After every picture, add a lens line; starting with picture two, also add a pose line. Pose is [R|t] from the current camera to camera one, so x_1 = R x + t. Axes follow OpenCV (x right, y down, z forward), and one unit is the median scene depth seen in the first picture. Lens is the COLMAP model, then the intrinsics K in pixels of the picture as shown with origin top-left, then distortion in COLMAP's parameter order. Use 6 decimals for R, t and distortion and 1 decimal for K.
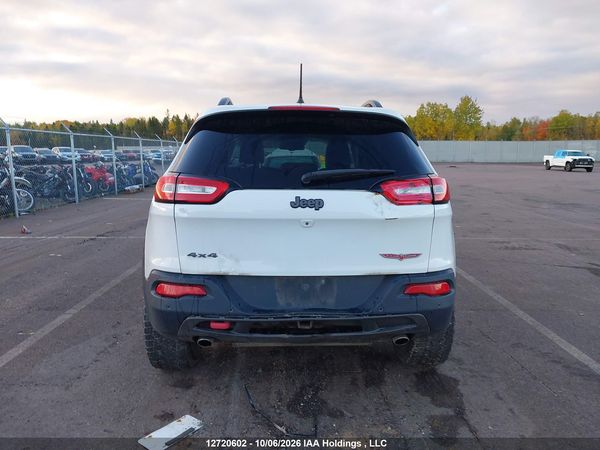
lens RADIAL K [[463.8, 0, 351.5], [0, 463.8, 214.7], [0, 0, 1]] dist [0.012284, 0.003205]
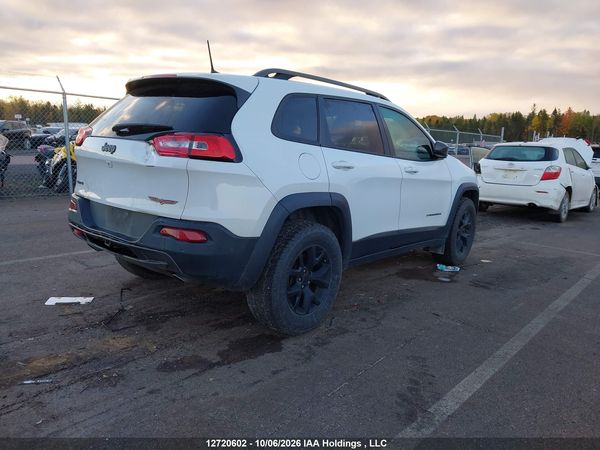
lens RADIAL K [[514.4, 0, 393.0], [0, 514.4, 237.6], [0, 0, 1]] dist [0.035800, 0.000087]
pose [[0.735525, 0.152818, -0.660037, 1.042107], [-0.136487, 0.987678, 0.076580, 0.002646], [0.663607, 0.033759, 0.747319, 0.317298]]
